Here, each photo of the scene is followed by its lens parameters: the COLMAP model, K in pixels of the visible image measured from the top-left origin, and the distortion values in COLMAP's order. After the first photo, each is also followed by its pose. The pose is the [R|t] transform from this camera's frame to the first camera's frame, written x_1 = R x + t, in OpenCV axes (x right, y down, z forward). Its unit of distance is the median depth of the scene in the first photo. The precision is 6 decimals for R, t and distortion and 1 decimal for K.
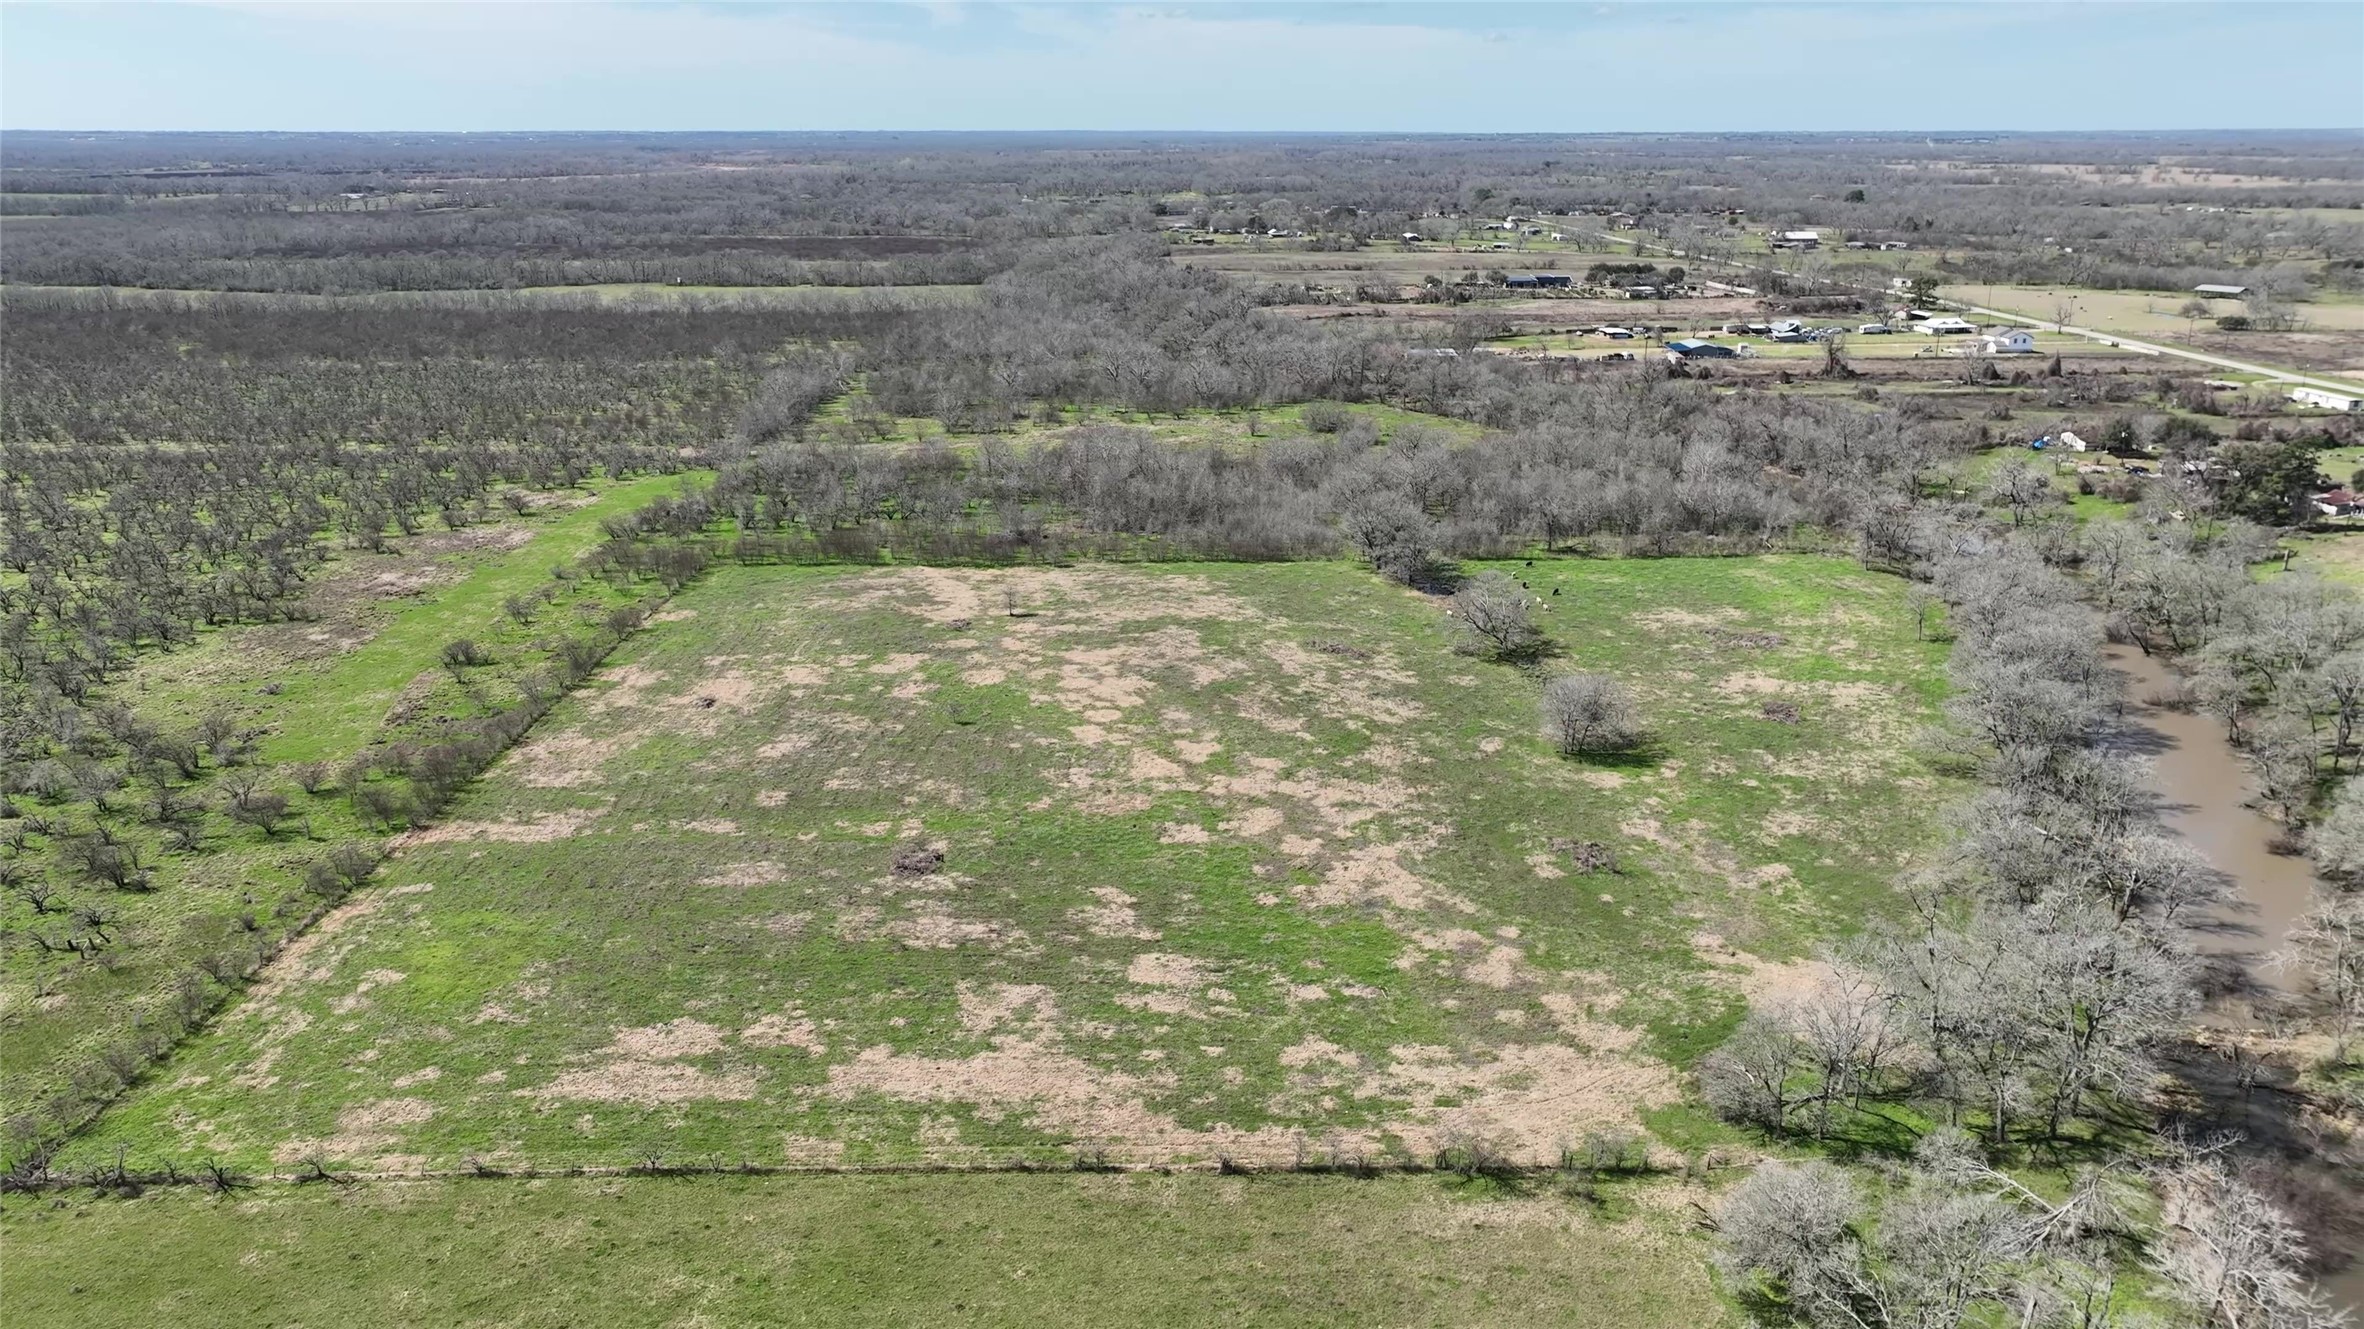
lens RADIAL K [[1656.3, 0, 1185.6], [0, 1656.3, 663.0], [0, 0, 1]] dist [-0.002850, 0.019240]
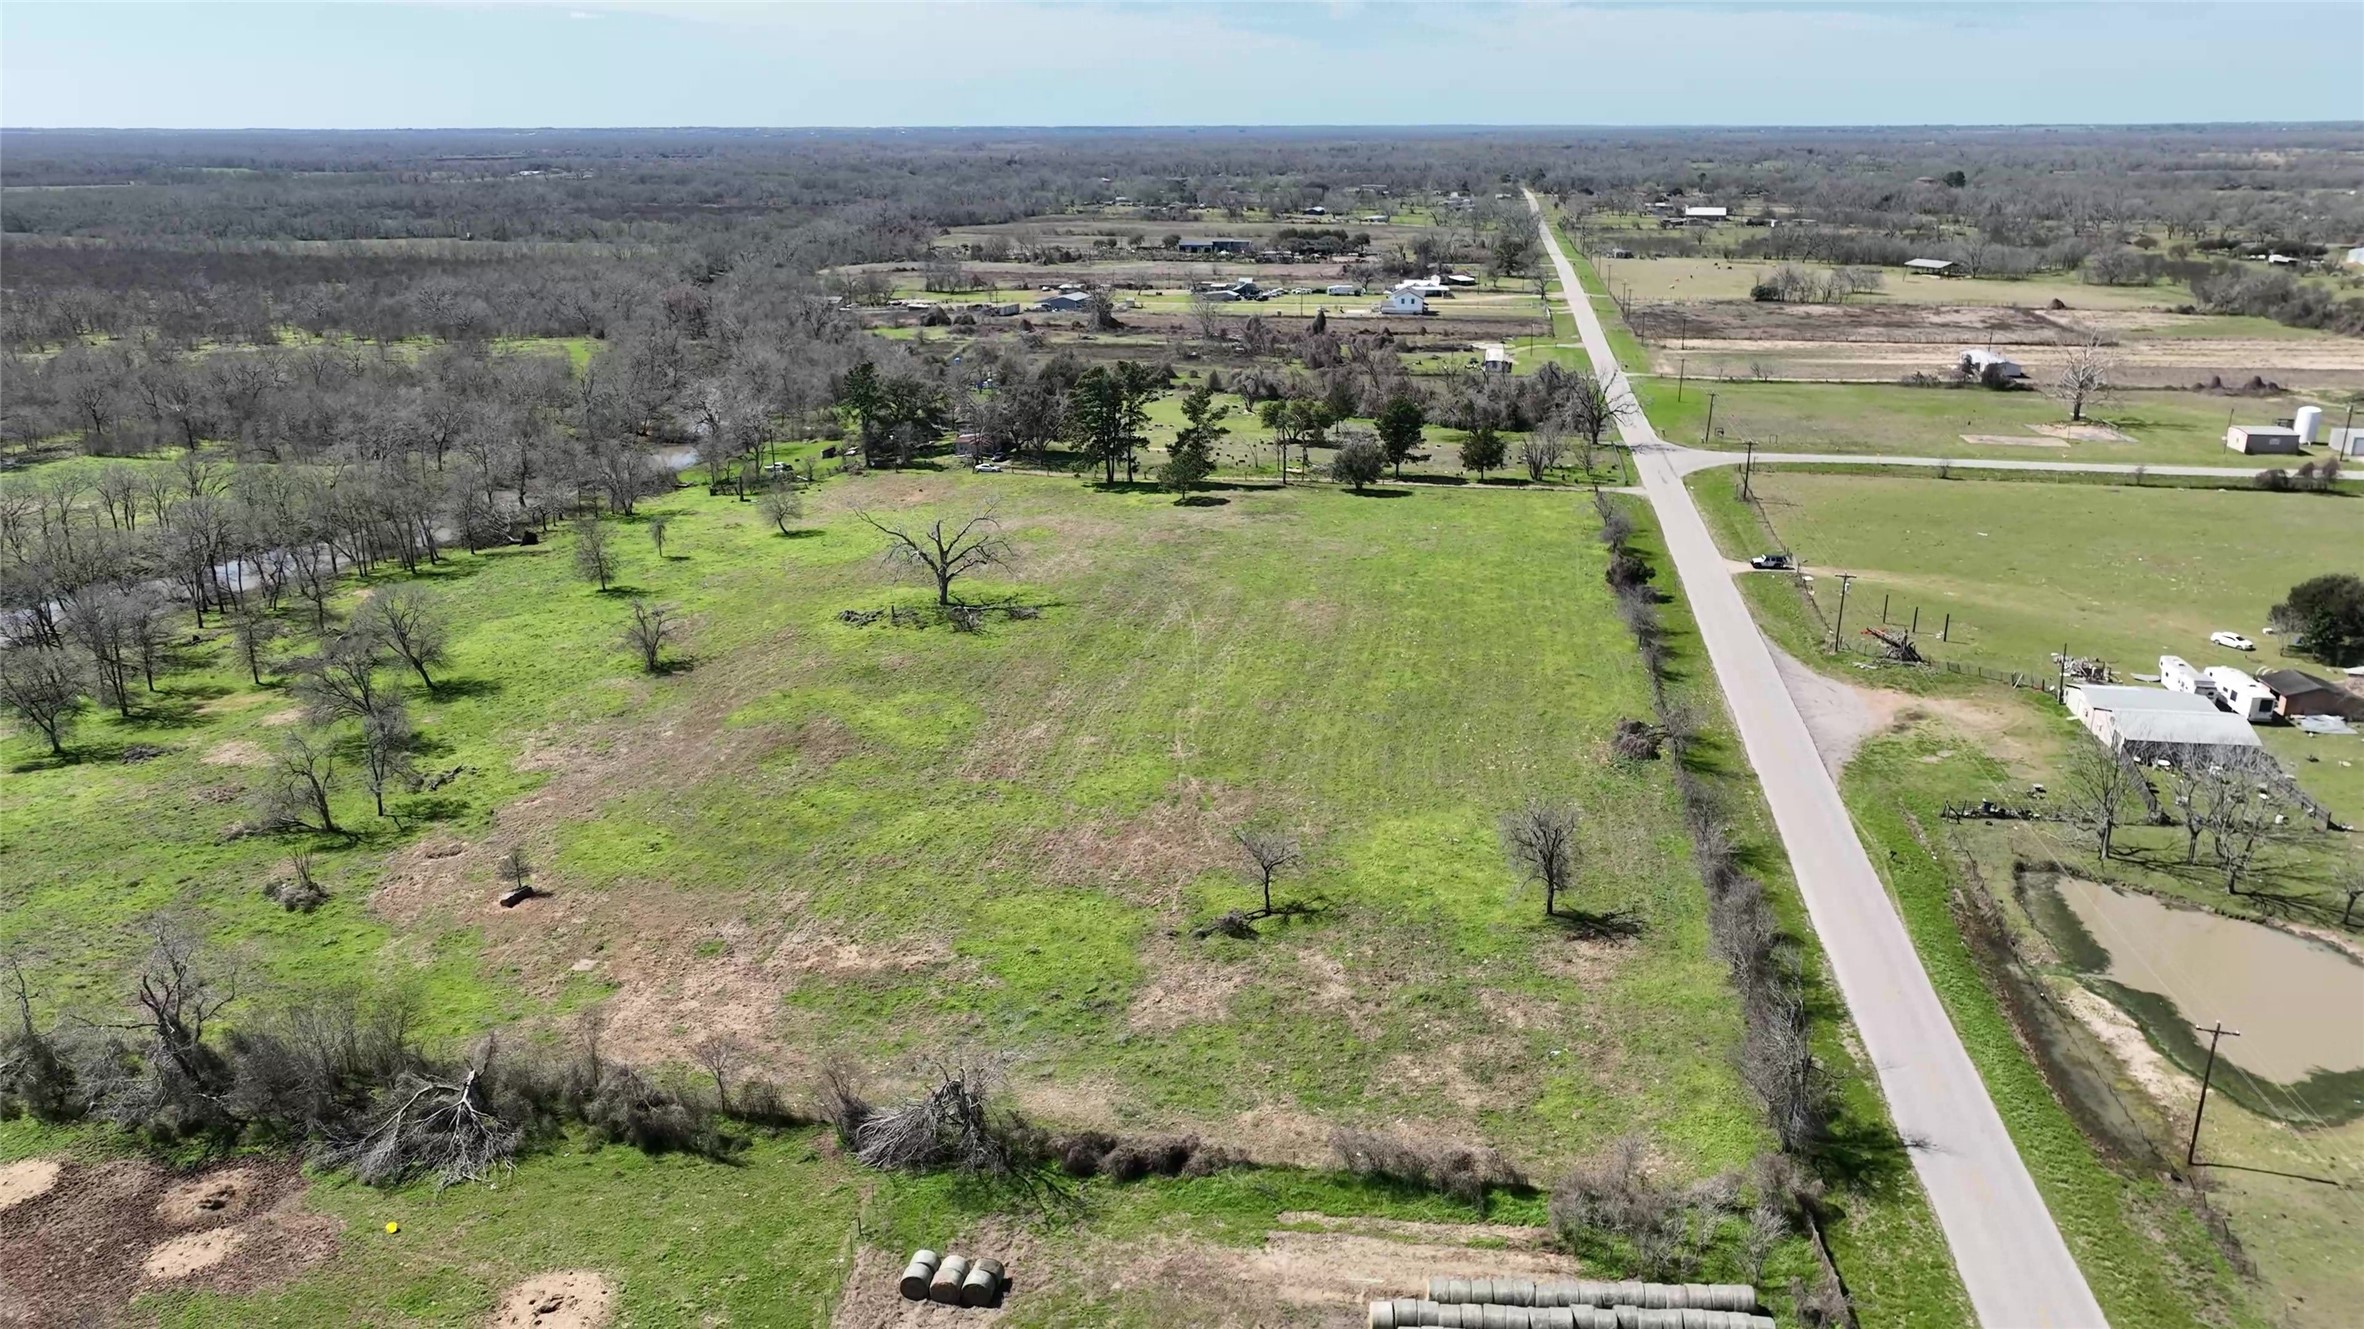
lens RADIAL K [[1656.3, 0, 1198.1], [0, 1656.3, 676.6], [0, 0, 1]] dist [-0.002850, 0.019240]
pose [[0.975666, 0.069177, -0.208064, 0.676794], [-0.067321, 0.997603, 0.016000, 0.004904], [0.208672, -0.001604, 0.977984, 0.100290]]
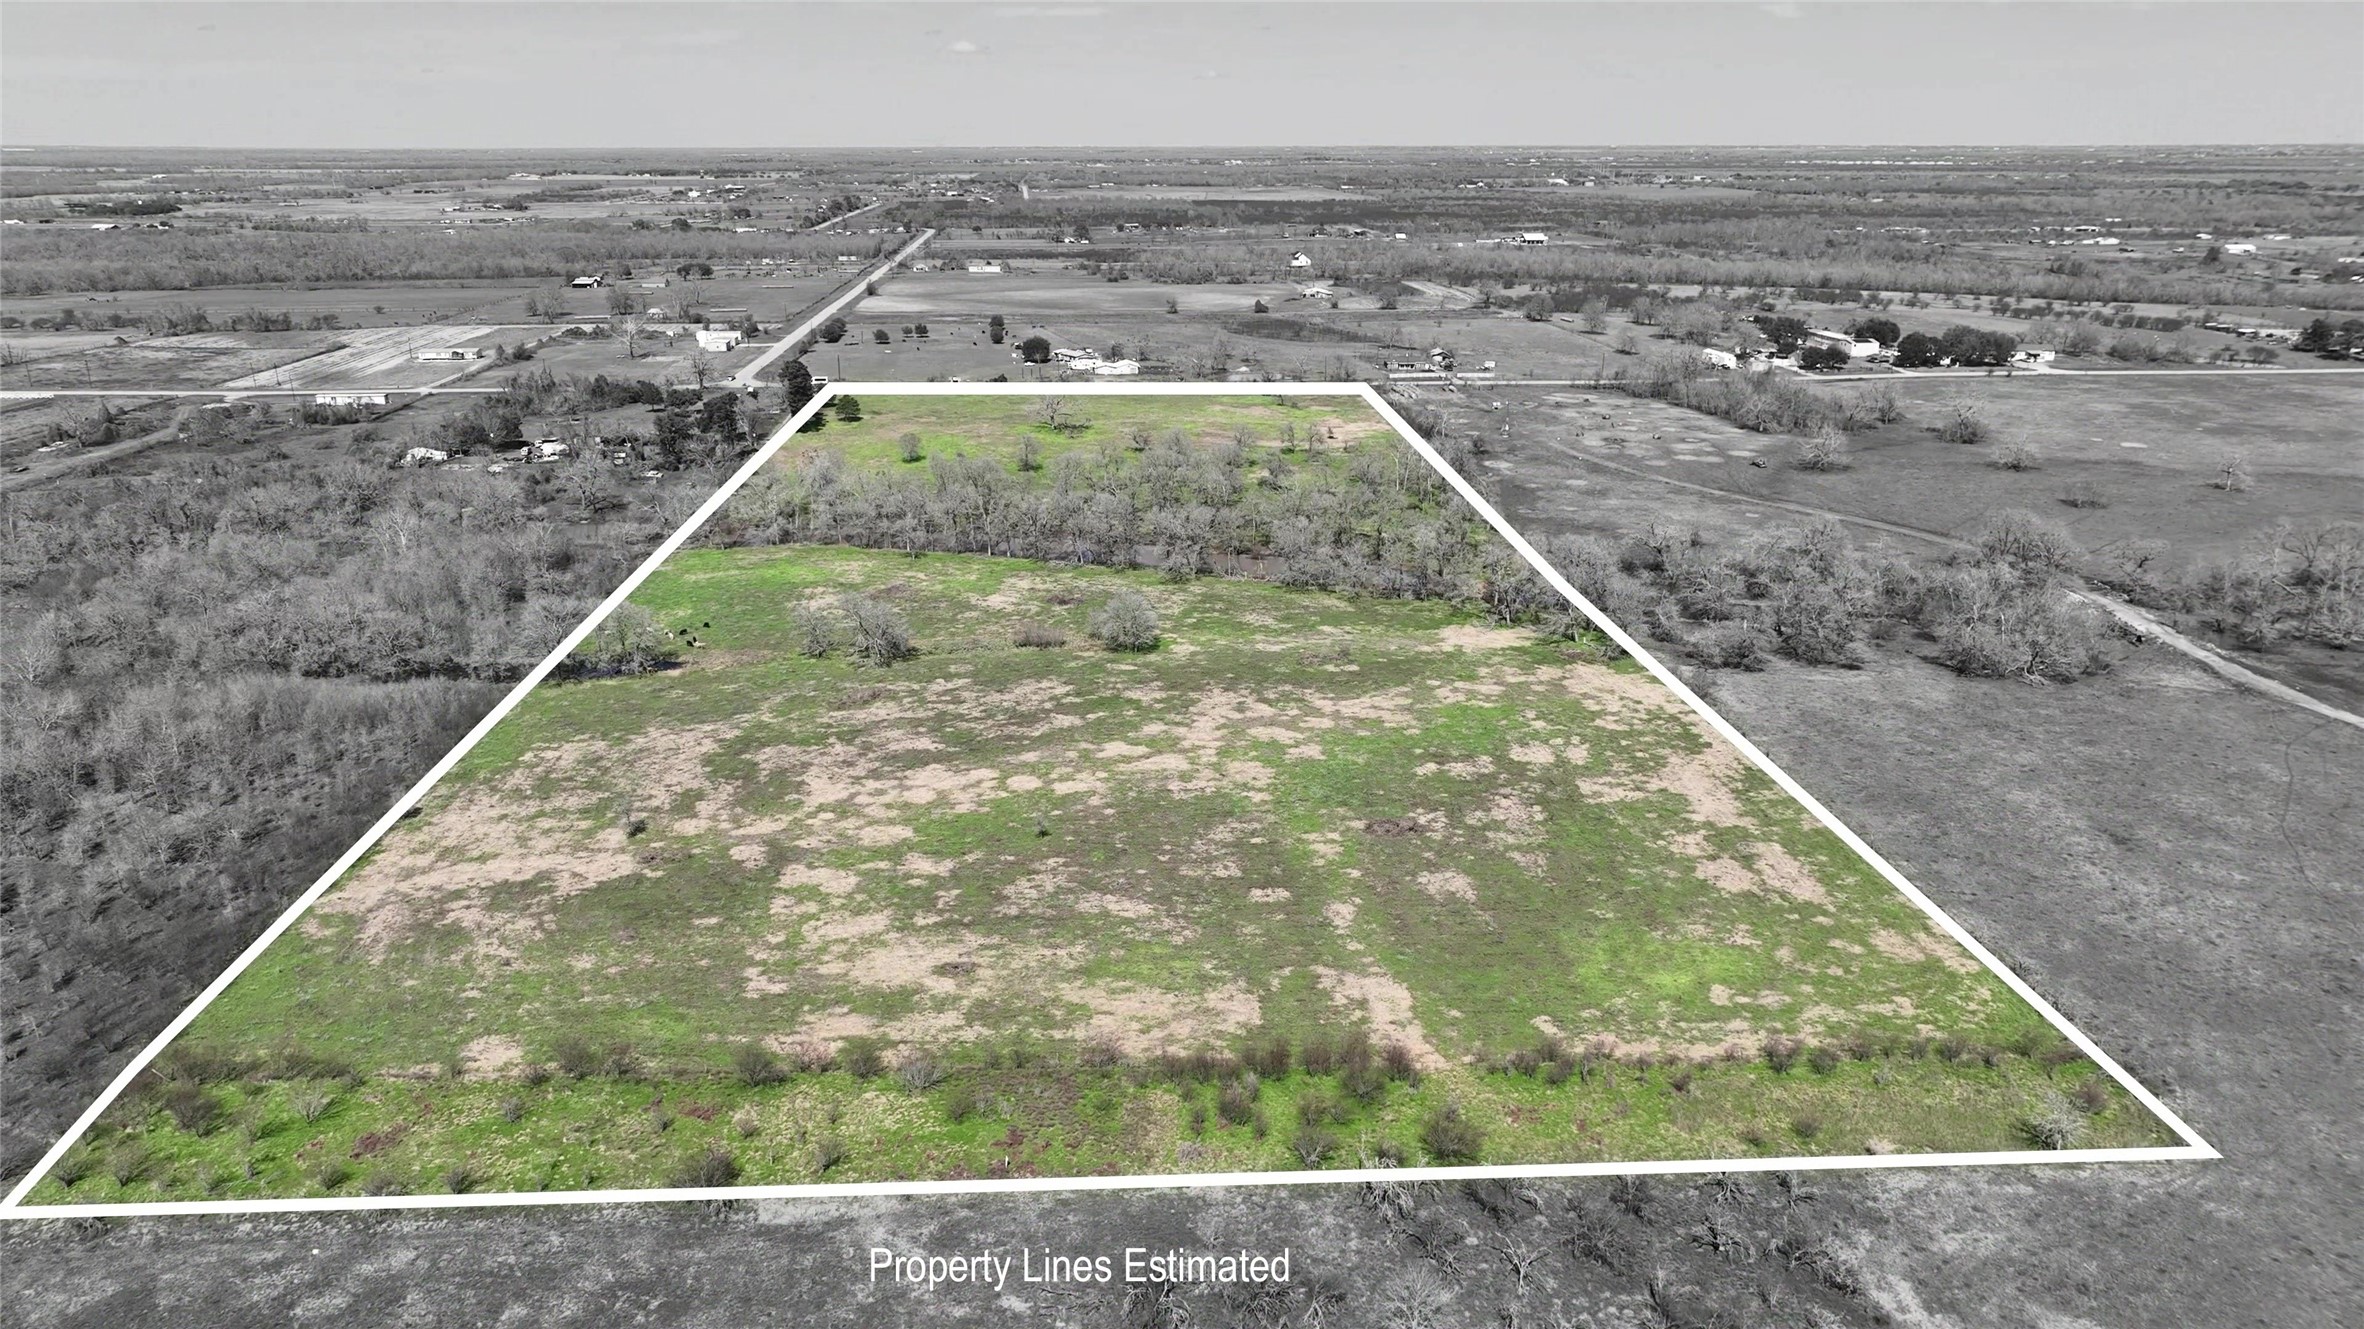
lens RADIAL K [[1656.3, 0, 1185.2], [0, 1656.3, 671.6], [0, 0, 1]] dist [-0.002850, 0.019240]
pose [[-0.018597, -0.304124, 0.952451, -0.464879], [0.308441, 0.904408, 0.294806, -0.138963], [-0.951062, 0.299257, 0.076985, 0.380707]]
